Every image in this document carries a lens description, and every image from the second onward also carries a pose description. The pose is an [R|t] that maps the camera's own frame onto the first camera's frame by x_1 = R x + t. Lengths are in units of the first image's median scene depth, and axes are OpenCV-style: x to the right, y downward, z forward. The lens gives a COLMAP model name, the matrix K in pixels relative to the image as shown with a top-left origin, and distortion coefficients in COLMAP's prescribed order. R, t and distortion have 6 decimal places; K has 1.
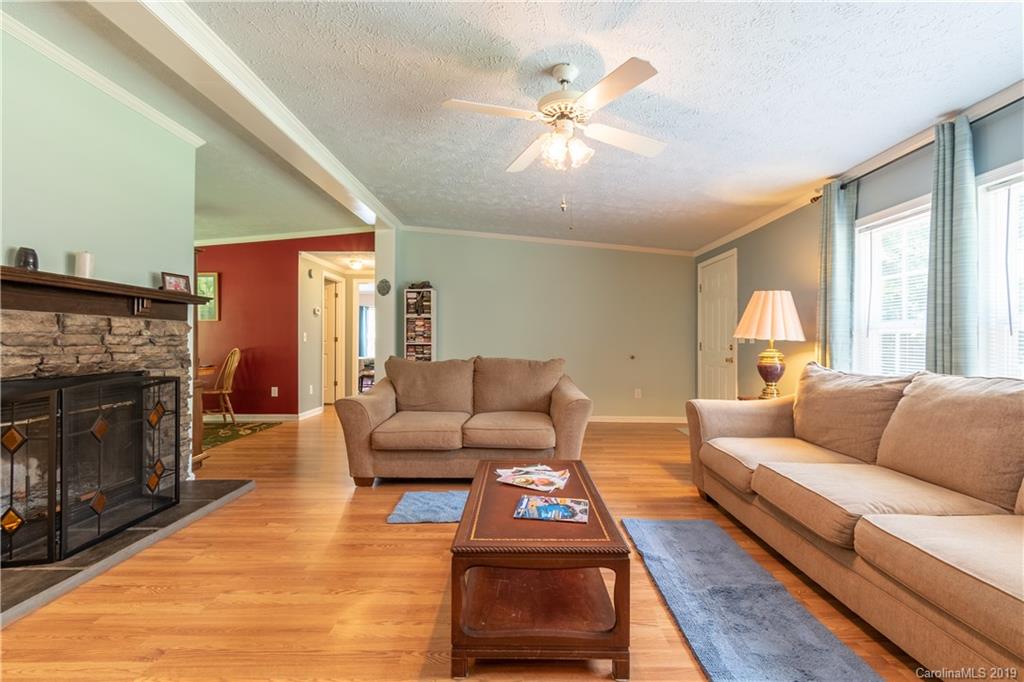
lens RADIAL K [[457.9, 0, 512.0], [0, 457.9, 341.0], [0, 0, 1]] dist [0.006900, -0.001505]
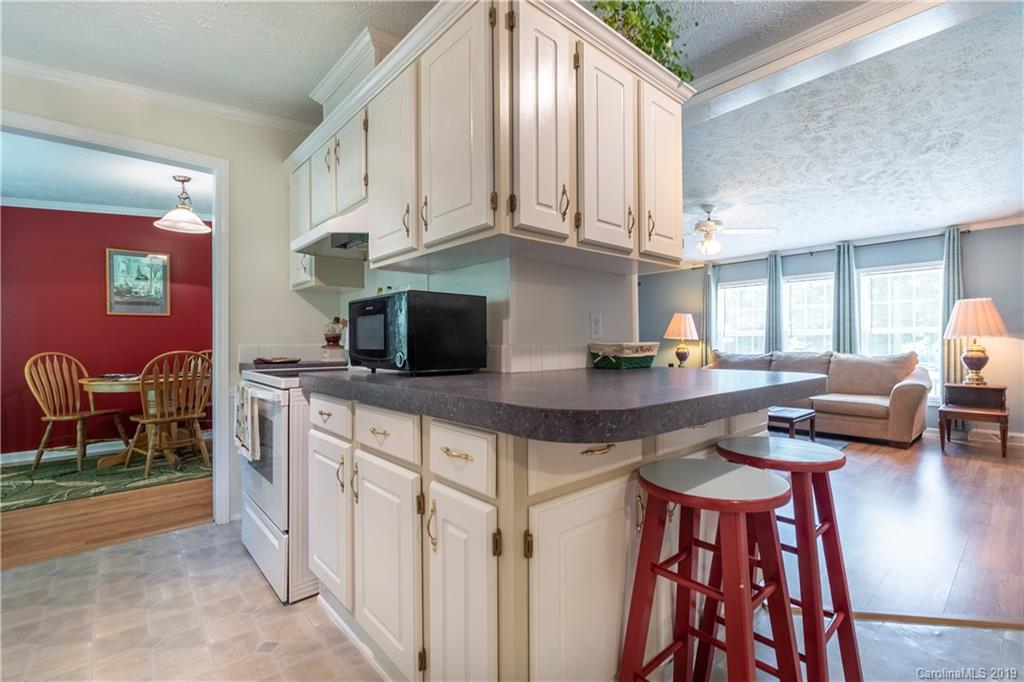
lens RADIAL K [[457.9, 0, 512.0], [0, 457.9, 341.0], [0, 0, 1]] dist [0.006900, -0.001505]
pose [[0.733945, -0.004882, 0.679191, -1.444920], [0.003922, 0.999988, 0.002950, -0.003743], [-0.679198, 0.000499, 0.733955, 0.076414]]
